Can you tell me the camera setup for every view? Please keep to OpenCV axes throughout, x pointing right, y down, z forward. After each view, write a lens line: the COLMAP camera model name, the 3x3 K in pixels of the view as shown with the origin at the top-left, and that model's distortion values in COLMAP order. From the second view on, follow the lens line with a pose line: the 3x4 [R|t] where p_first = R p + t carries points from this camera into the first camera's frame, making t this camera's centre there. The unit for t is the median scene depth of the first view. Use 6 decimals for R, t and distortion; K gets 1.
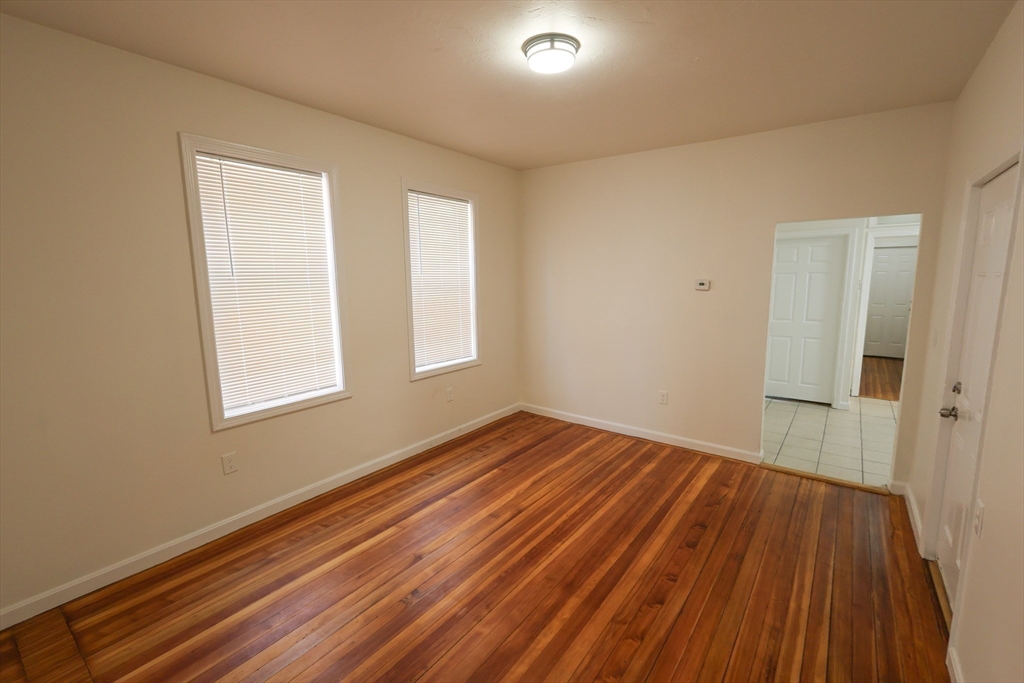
lens RADIAL K [[443.0, 0, 520.3], [0, 443.0, 341.0], [0, 0, 1]] dist [0.005072, -0.001452]
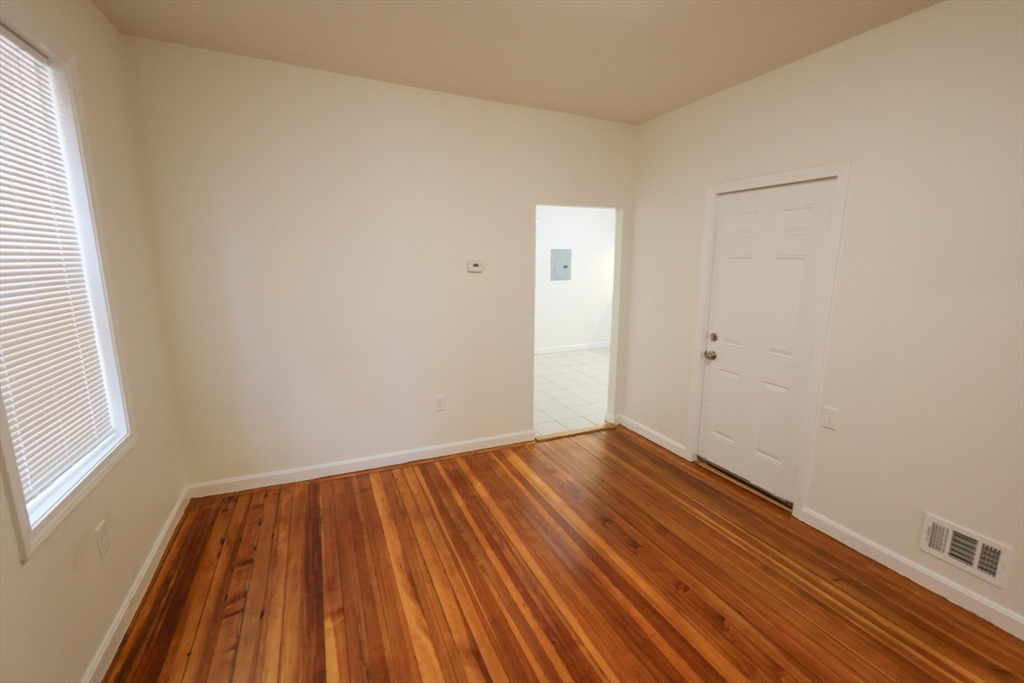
lens RADIAL K [[443.0, 0, 514.5], [0, 443.0, 339.7], [0, 0, 1]] dist [0.005072, -0.001452]
pose [[0.489277, -0.152407, 0.858709, -0.346798], [0.116604, 0.987204, 0.108775, -0.072587], [-0.864299, 0.046908, 0.500787, 0.523503]]
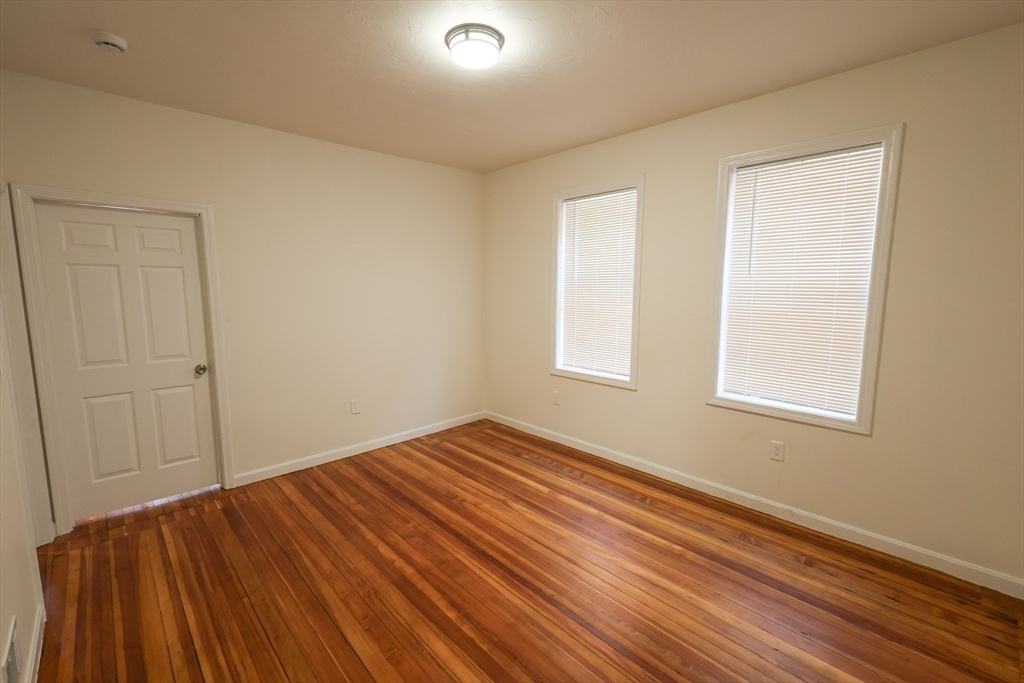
lens RADIAL K [[443.0, 0, 515.8], [0, 443.0, 343.2], [0, 0, 1]] dist [0.005072, -0.001452]
pose [[-0.178367, 0.140931, -0.973819, 0.638221], [-0.137921, 0.976338, 0.166557, -0.113241], [0.974250, 0.164018, -0.154709, 0.795564]]
